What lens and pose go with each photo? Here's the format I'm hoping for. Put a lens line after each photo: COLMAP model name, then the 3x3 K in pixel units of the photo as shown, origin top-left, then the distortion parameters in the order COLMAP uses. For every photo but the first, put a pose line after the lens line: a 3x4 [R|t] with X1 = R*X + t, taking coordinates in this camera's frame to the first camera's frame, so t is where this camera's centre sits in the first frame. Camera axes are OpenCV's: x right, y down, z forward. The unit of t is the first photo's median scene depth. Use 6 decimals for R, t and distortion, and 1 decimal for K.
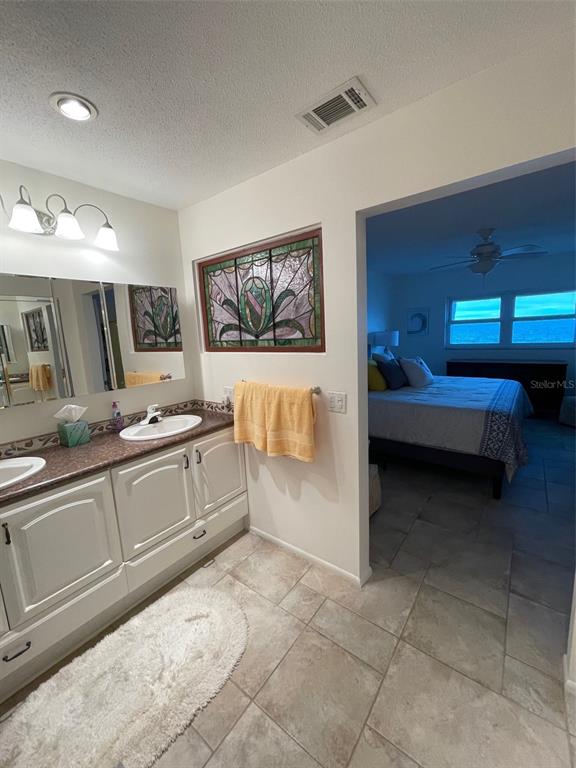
lens RADIAL K [[309.0, 0, 286.4], [0, 309.0, 380.3], [0, 0, 1]] dist [-0.004500, 0.002177]
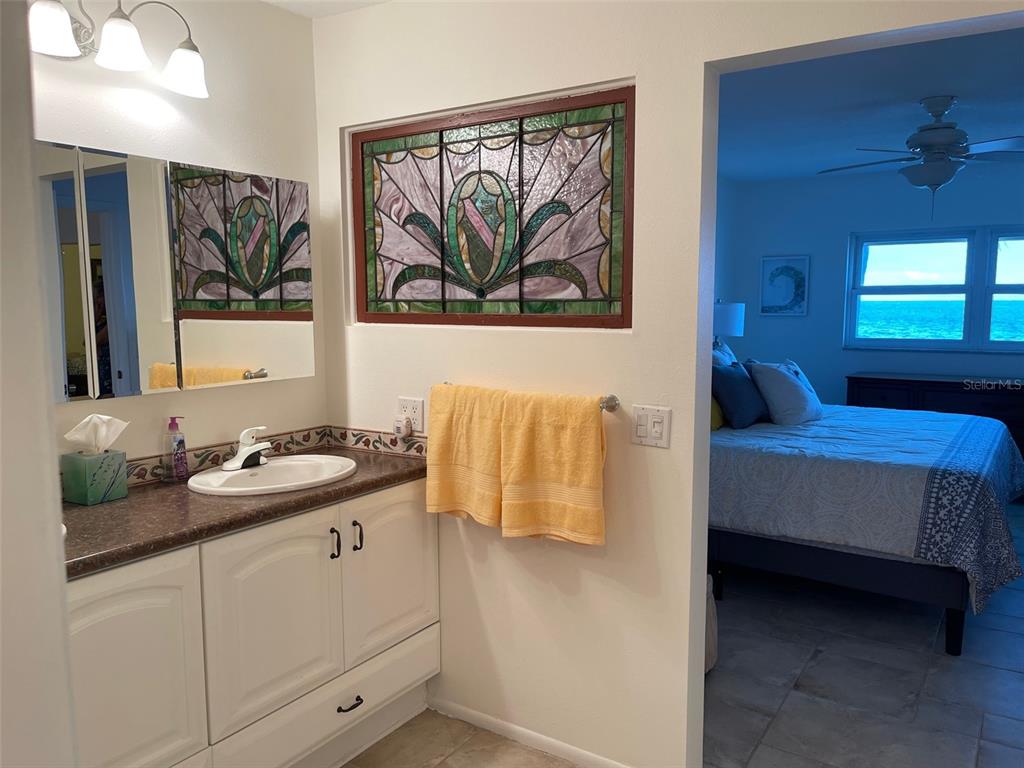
lens RADIAL K [[777.2, 0, 514.6], [0, 777.2, 395.6], [0, 0, 1]] dist [0.050154, -0.039745]
pose [[0.995734, 0.036059, 0.084932, -0.153379], [-0.033041, 0.998781, -0.036674, 0.067352], [-0.086151, 0.033711, 0.995712, -0.233244]]
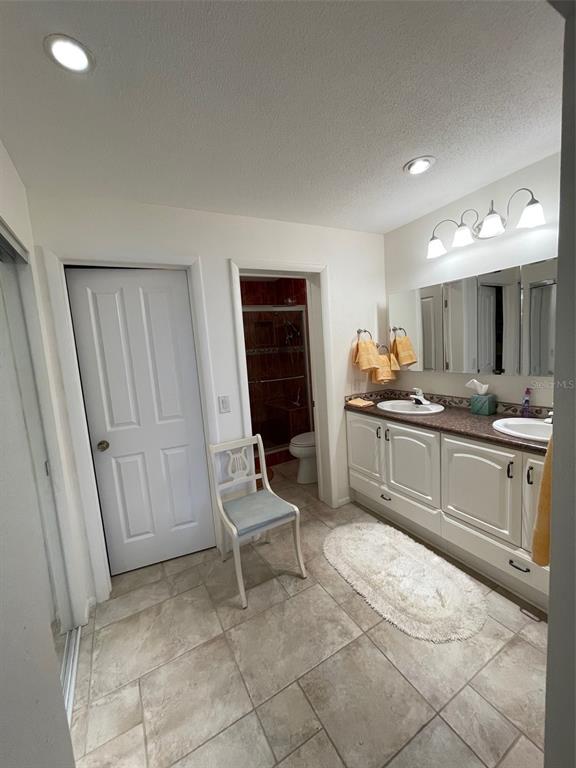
lens RADIAL K [[309.0, 0, 283.9], [0, 309.0, 379.3], [0, 0, 1]] dist [-0.004500, 0.002177]
pose [[-0.389361, 0.177766, -0.903768, 0.629401], [-0.049920, 0.975685, 0.213418, -0.129609], [0.919731, 0.128213, -0.371020, 0.686028]]
